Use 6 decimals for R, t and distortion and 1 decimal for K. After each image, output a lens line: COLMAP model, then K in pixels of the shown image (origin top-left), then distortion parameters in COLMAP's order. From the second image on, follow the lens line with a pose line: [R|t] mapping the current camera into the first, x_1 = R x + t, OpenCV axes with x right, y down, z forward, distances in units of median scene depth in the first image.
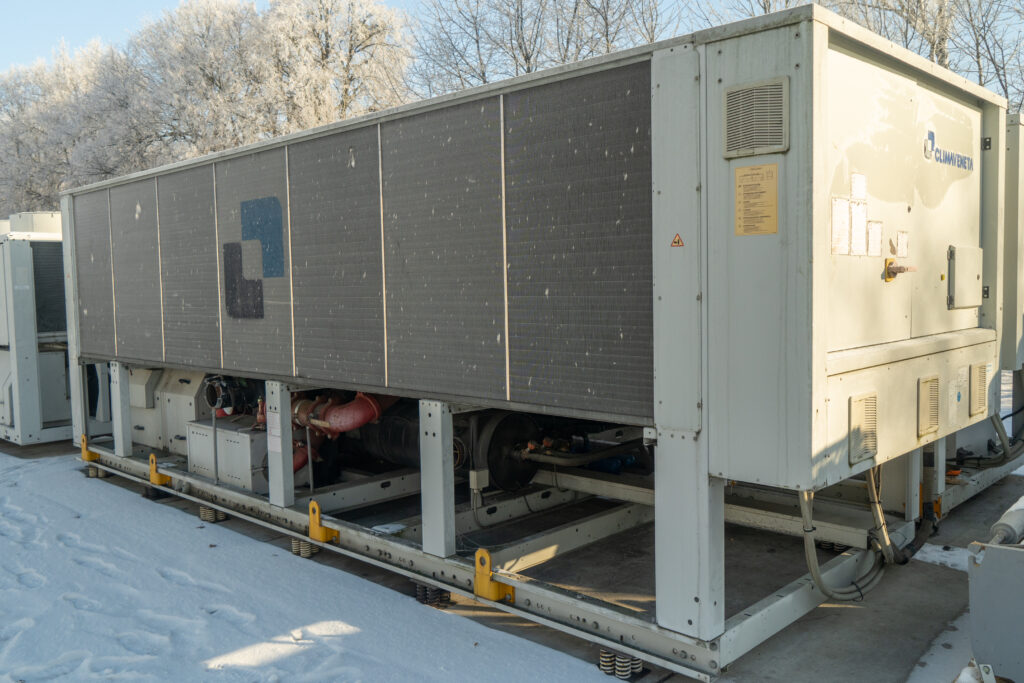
lens RADIAL K [[835.5, 0, 512.3], [0, 835.5, 332.0], [0, 0, 1]] dist [-0.000119, 0.006745]
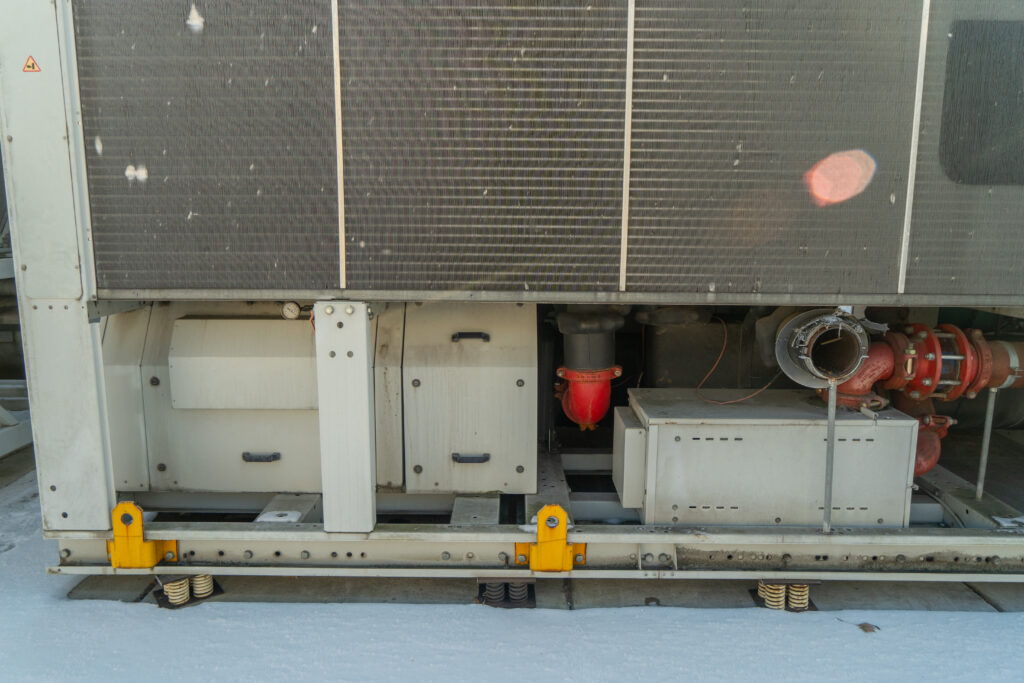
lens RADIAL K [[699.2, 0, 515.6], [0, 699.2, 332.1], [0, 0, 1]] dist [-0.012974, 0.003941]
pose [[0.731025, -0.082940, 0.677291, -0.740257], [0.016453, 0.994439, 0.104019, 0.019755], [-0.682152, -0.064897, 0.728325, 0.818972]]
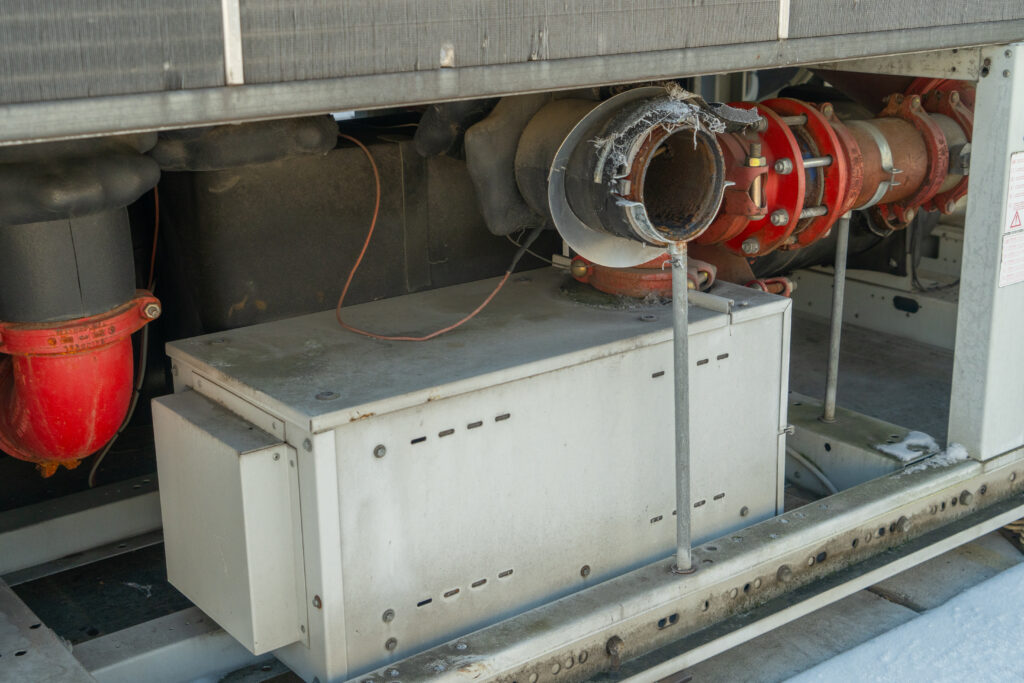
lens RADIAL K [[1343.4, 0, 514.1], [0, 1343.4, 314.3], [0, 0, 1]] dist [0.003744, 0.004506]
pose [[0.160728, -0.251587, 0.954395, -0.682420], [0.065456, 0.967556, 0.244032, 0.021649], [-0.984826, 0.023248, 0.171982, 0.962968]]
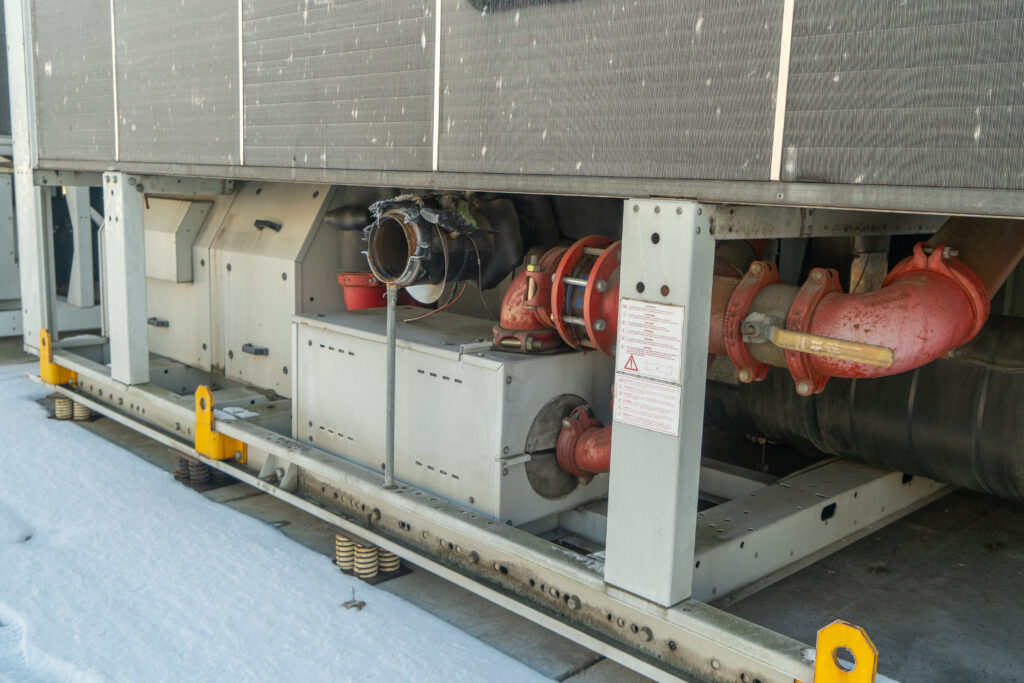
lens RADIAL K [[967.5, 0, 514.3], [0, 967.5, 325.6], [0, 0, 1]] dist [-0.030426, 0.122639]
pose [[0.998131, 0.056721, -0.022738, -0.286242], [-0.054218, 0.993643, 0.098660, 0.063062], [0.028189, -0.097242, 0.994861, 0.564275]]
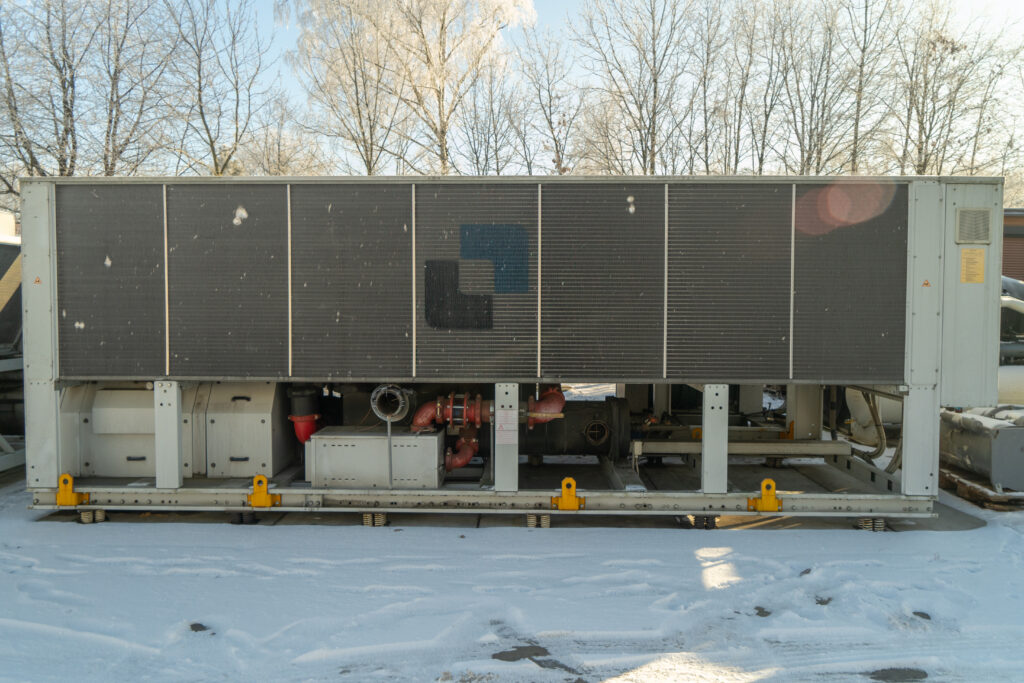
lens RADIAL K [[746.6, 0, 512.9], [0, 746.6, 331.8], [0, 0, 1]] dist [-0.003697, 0.004143]
pose [[0.745467, -0.002786, 0.666536, -0.843734], [0.019732, 0.999645, -0.017890, 0.005675], [-0.666250, 0.026488, 0.745258, 0.194998]]
